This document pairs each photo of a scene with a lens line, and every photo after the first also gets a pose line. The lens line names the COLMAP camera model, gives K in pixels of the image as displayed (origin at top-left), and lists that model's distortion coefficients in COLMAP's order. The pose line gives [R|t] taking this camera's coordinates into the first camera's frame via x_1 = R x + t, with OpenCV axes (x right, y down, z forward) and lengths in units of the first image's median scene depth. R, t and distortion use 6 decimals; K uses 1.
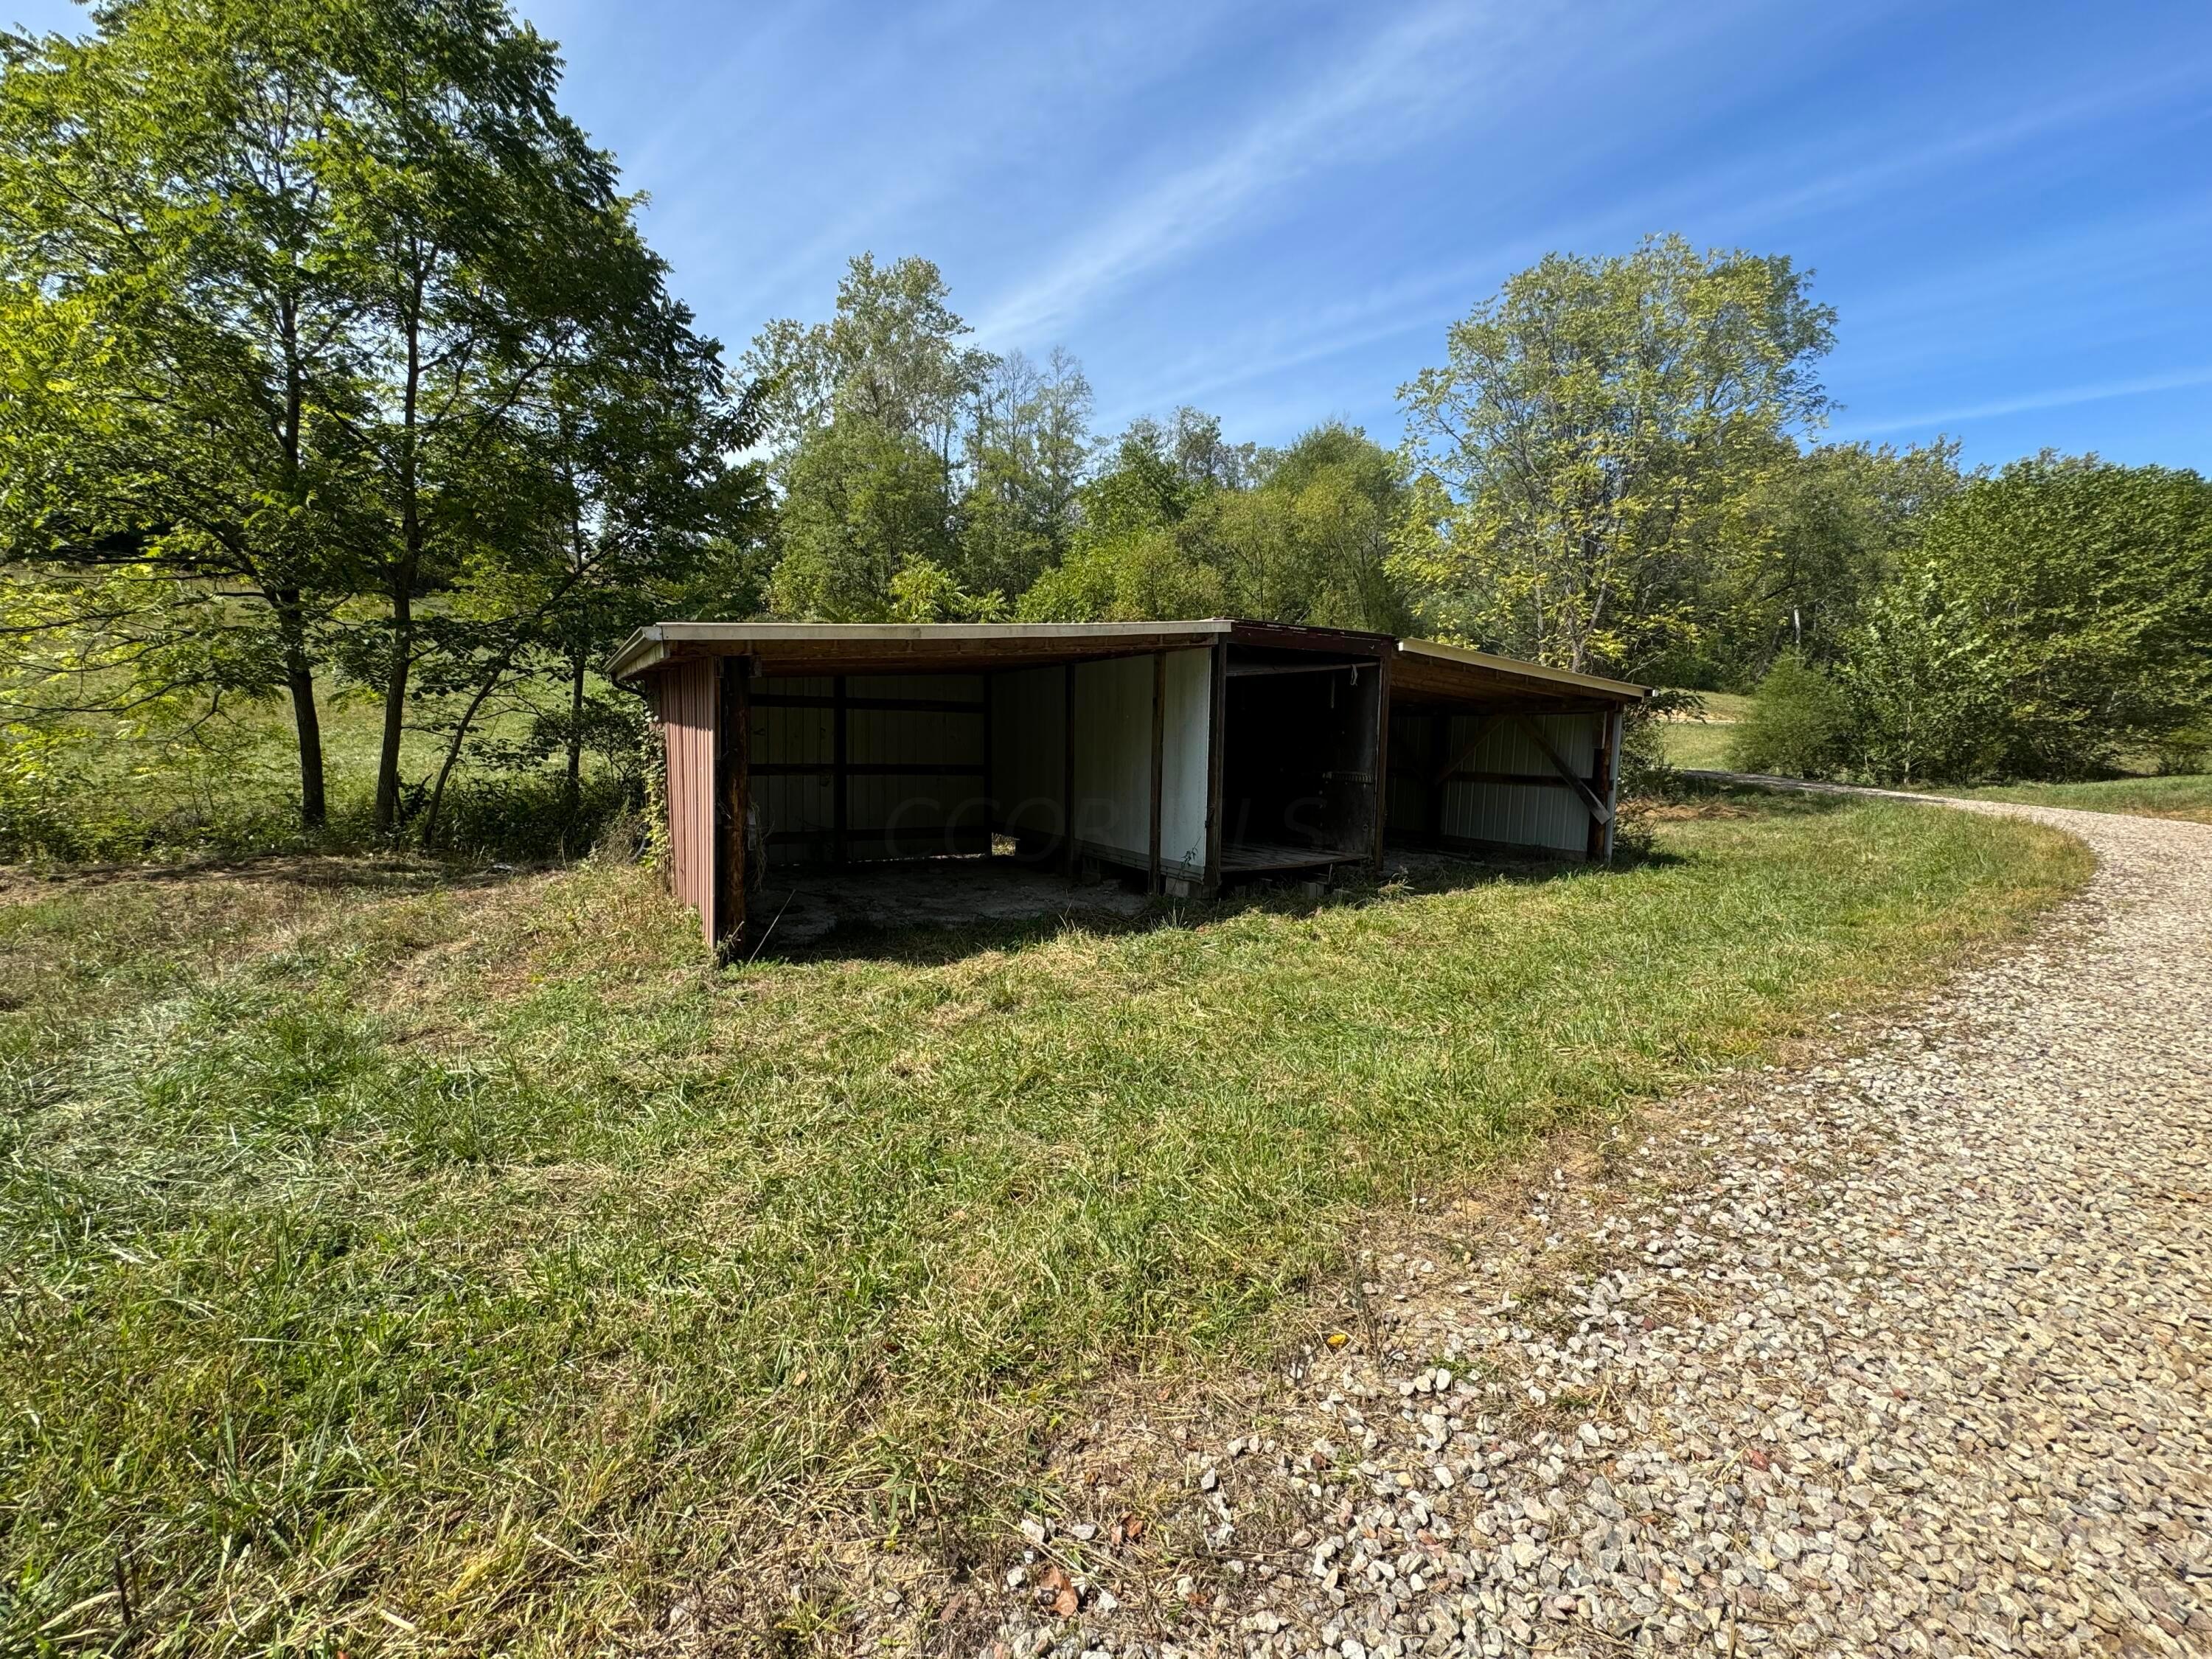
lens RADIAL K [[883.0, 0, 1096.5], [0, 883.0, 812.5], [0, 0, 1]] dist [-0.001782, 0.000522]
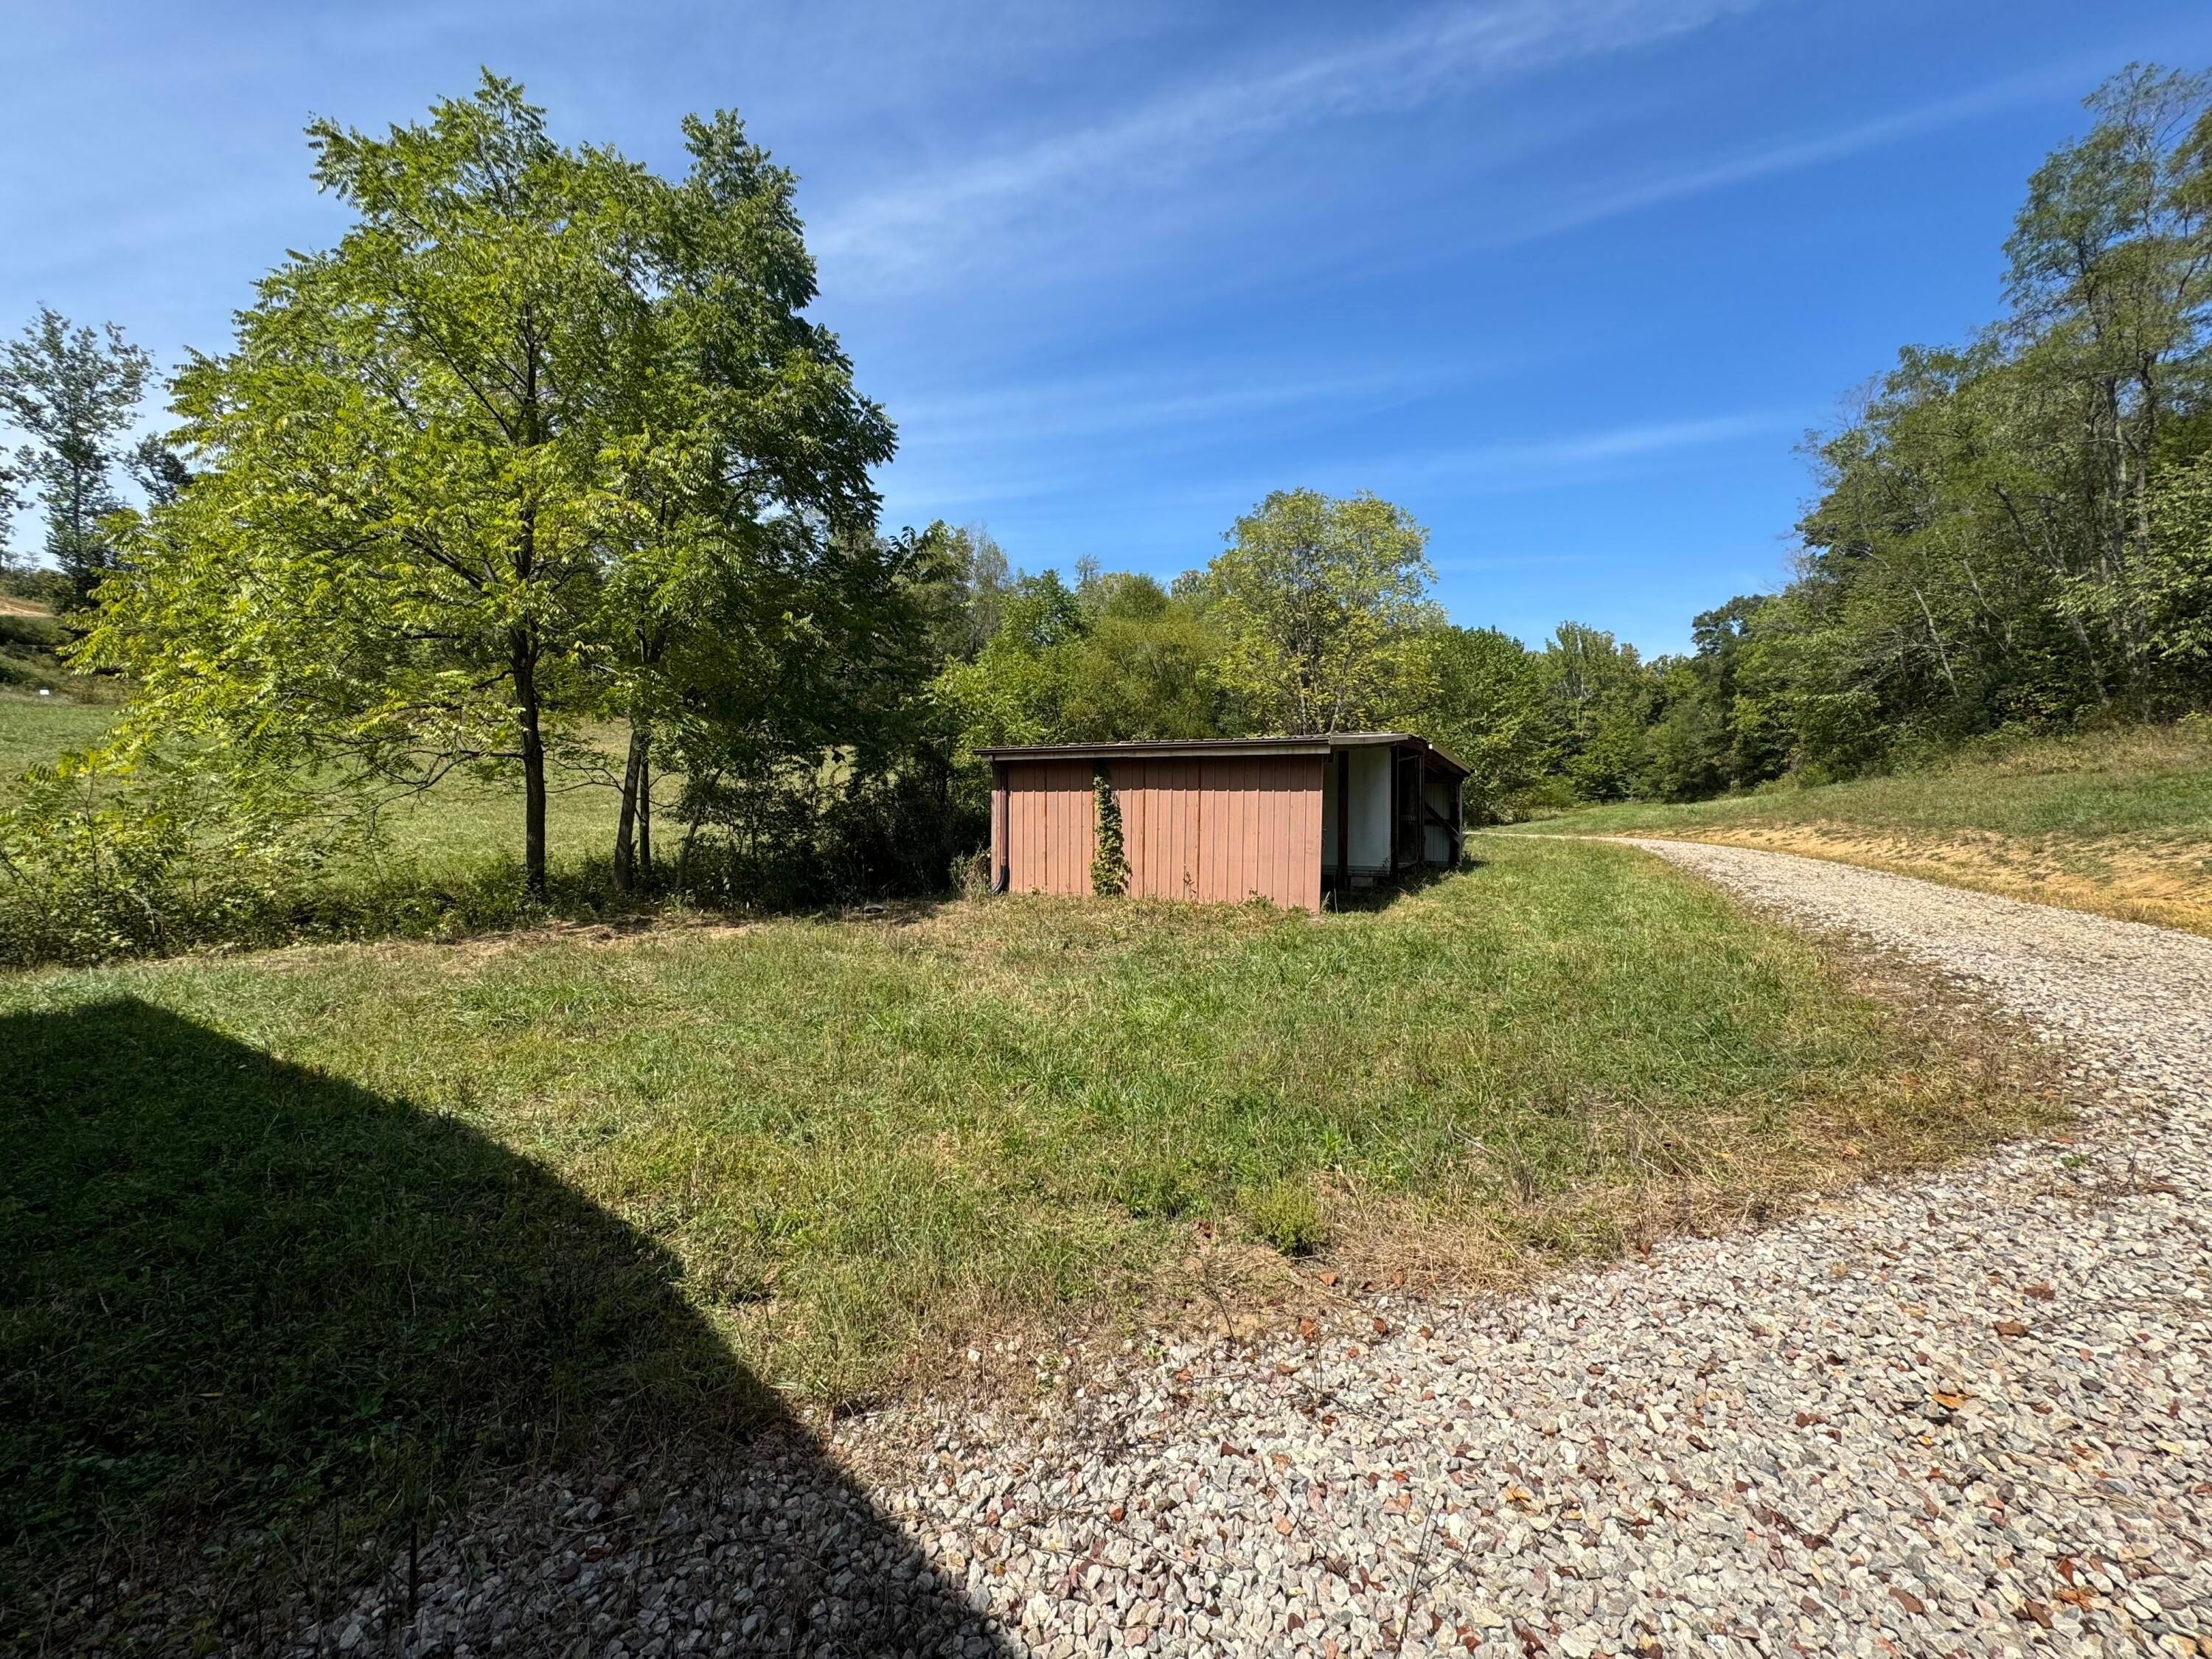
lens RADIAL K [[883.0, 0, 1105.8], [0, 883.0, 823.4], [0, 0, 1]] dist [-0.001782, 0.000522]
pose [[0.878635, -0.023766, 0.476901, -1.025856], [0.057337, 0.996785, -0.055964, 0.034206], [-0.474038, 0.076516, 0.877173, -0.259893]]
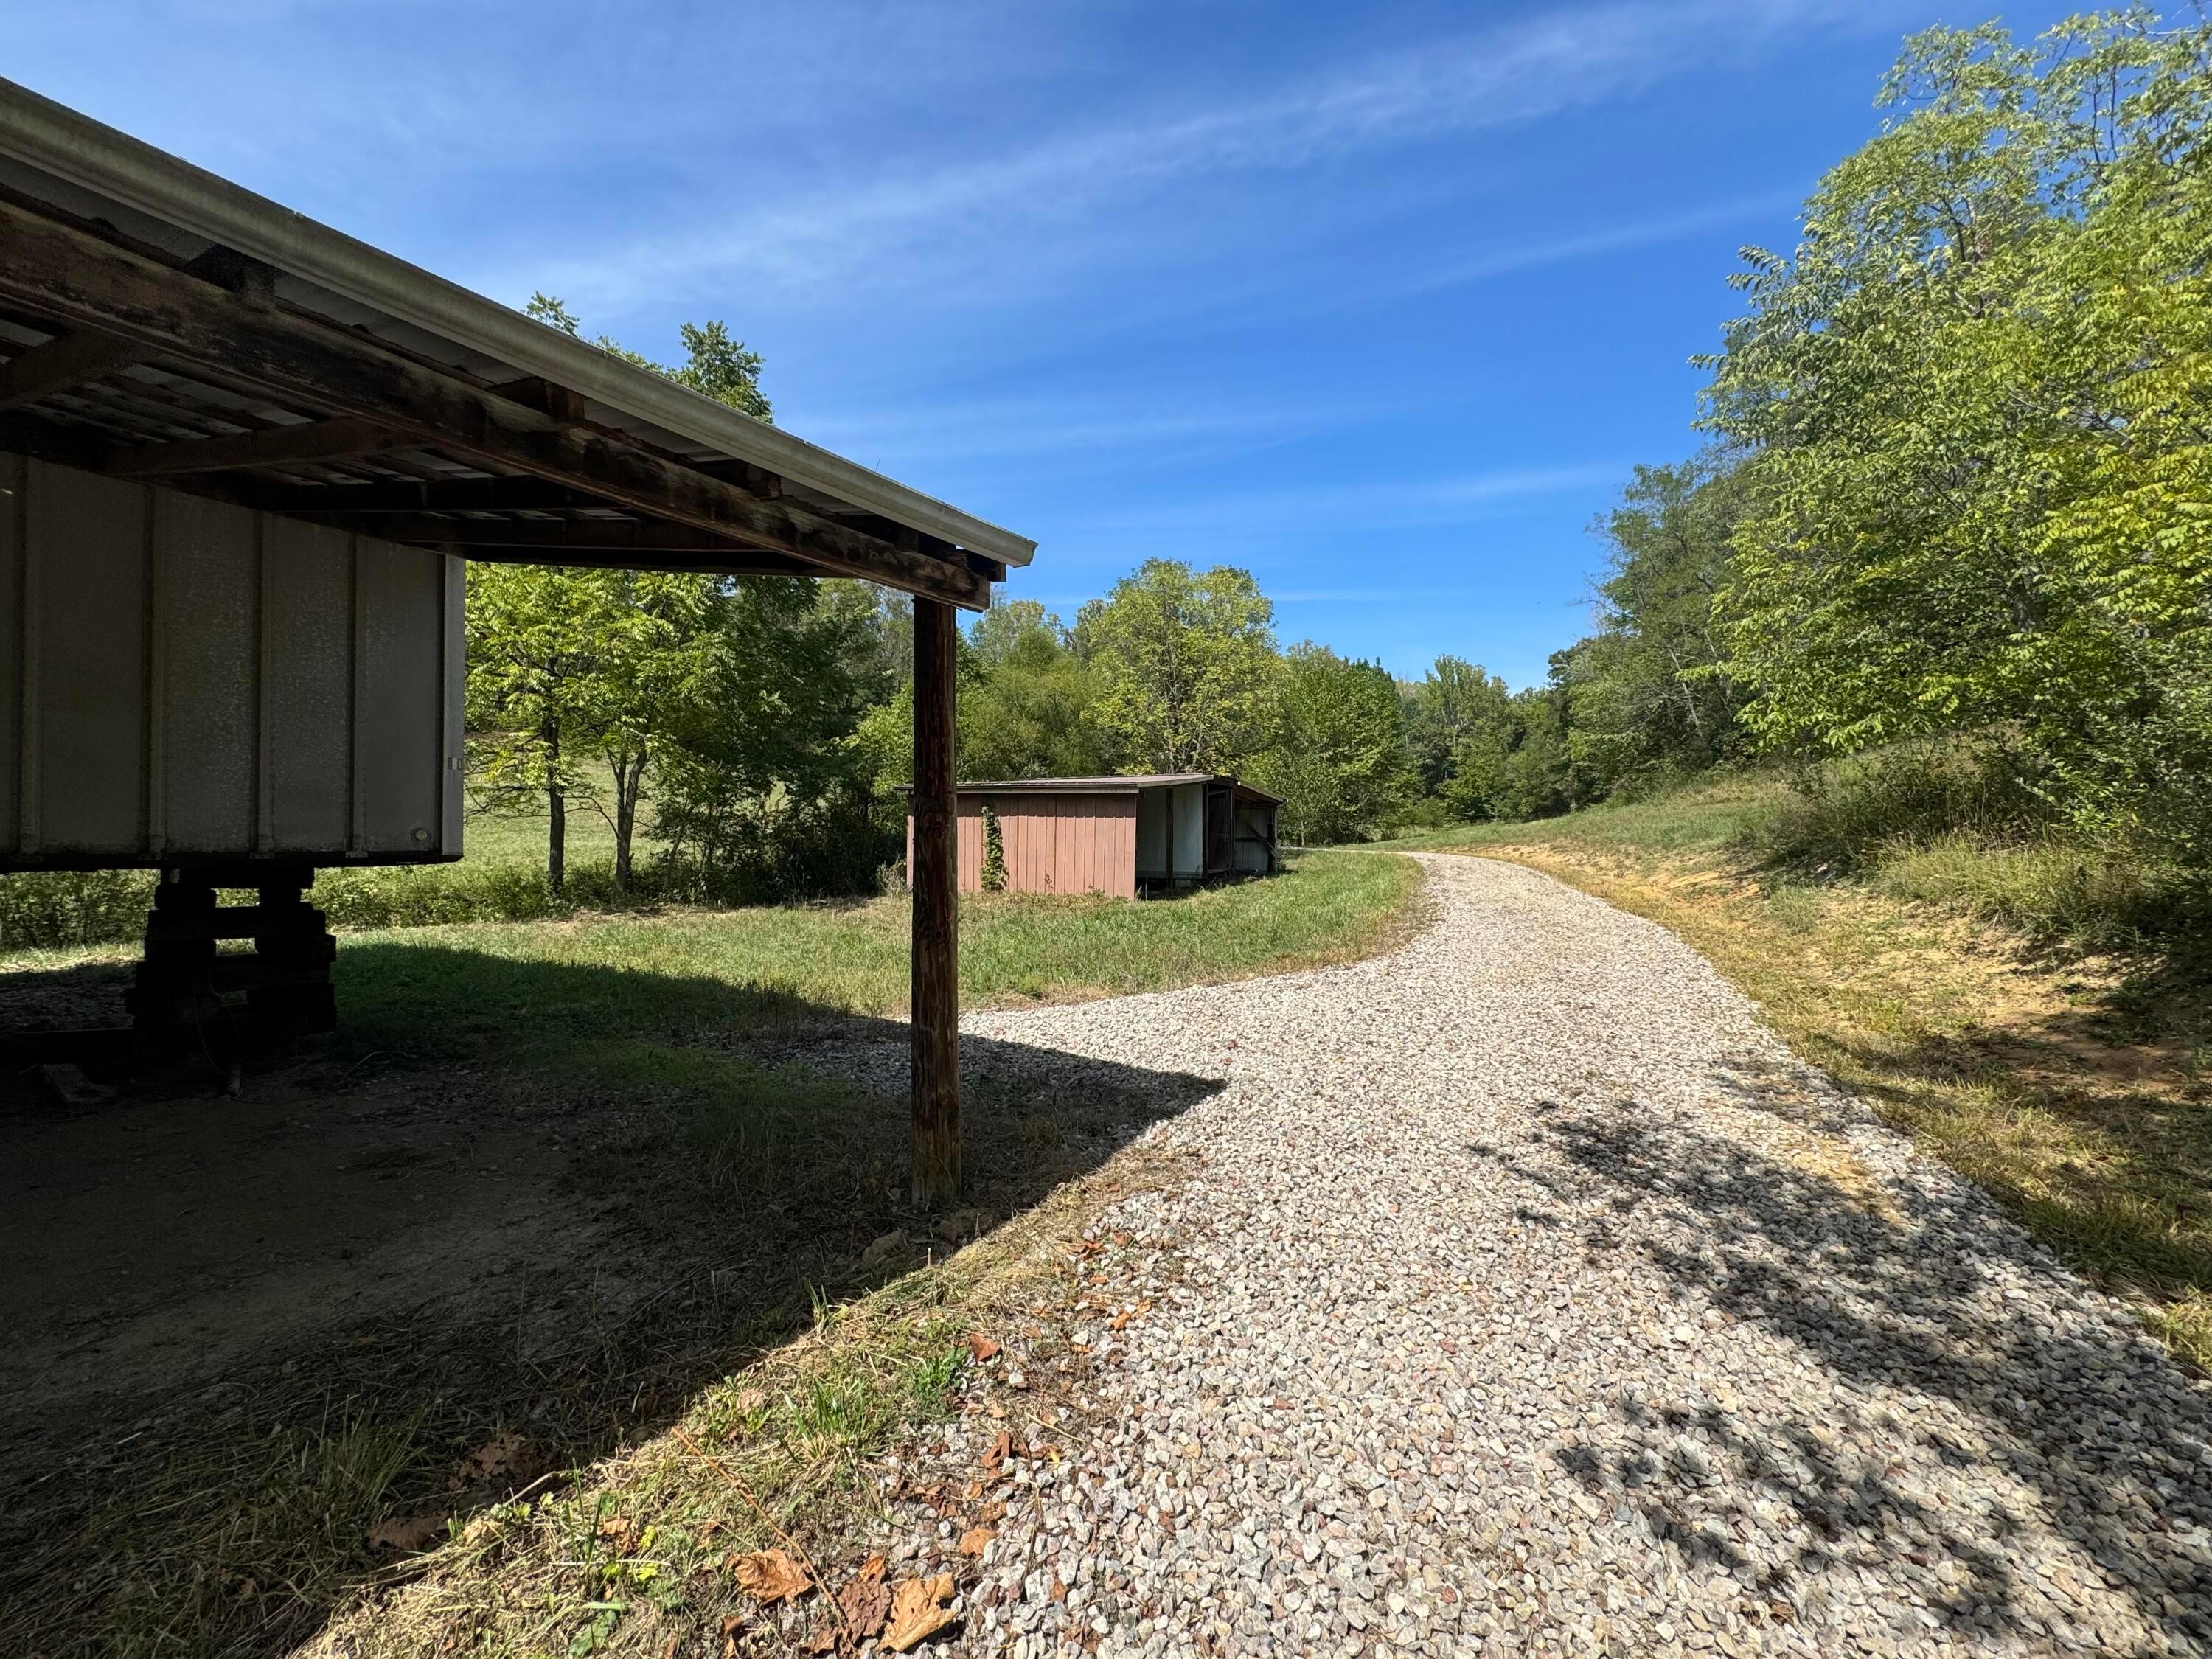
lens RADIAL K [[883.0, 0, 1106.6], [0, 883.0, 819.5], [0, 0, 1]] dist [-0.001782, 0.000522]
pose [[0.825335, -0.009500, 0.564564, -1.231570], [0.063491, 0.995079, -0.076073, 0.071850], [-0.561063, 0.098631, 0.821876, -0.742458]]
